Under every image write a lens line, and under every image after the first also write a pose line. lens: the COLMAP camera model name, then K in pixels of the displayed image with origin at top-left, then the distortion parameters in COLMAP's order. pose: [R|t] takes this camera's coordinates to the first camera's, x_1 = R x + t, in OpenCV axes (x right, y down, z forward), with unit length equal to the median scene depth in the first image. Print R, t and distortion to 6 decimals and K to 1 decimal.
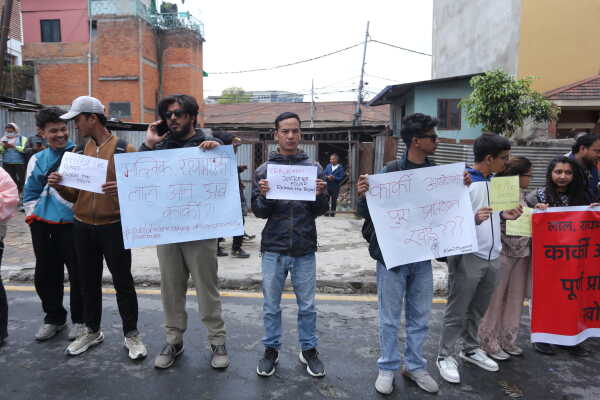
lens RADIAL K [[434.4, 0, 295.7], [0, 434.4, 187.3], [0, 0, 1]] dist [0.006910, -0.004608]
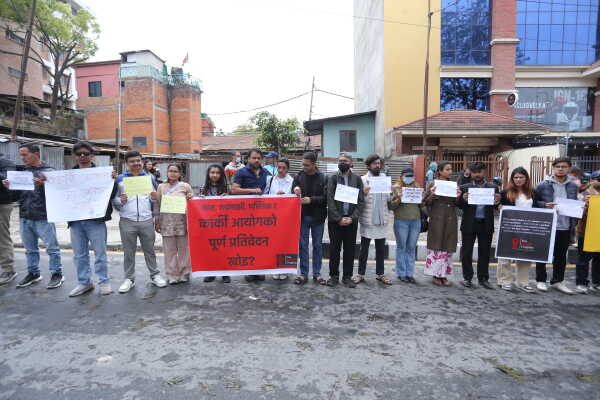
lens RADIAL K [[327.5, 0, 299.8], [0, 327.5, 191.5], [0, 0, 1]] dist [-0.009621, -0.000253]
pose [[0.998574, -0.007086, -0.052910, 0.227556], [0.006084, 0.999800, -0.019066, 0.015376], [0.053034, 0.018717, 0.998417, -0.071347]]
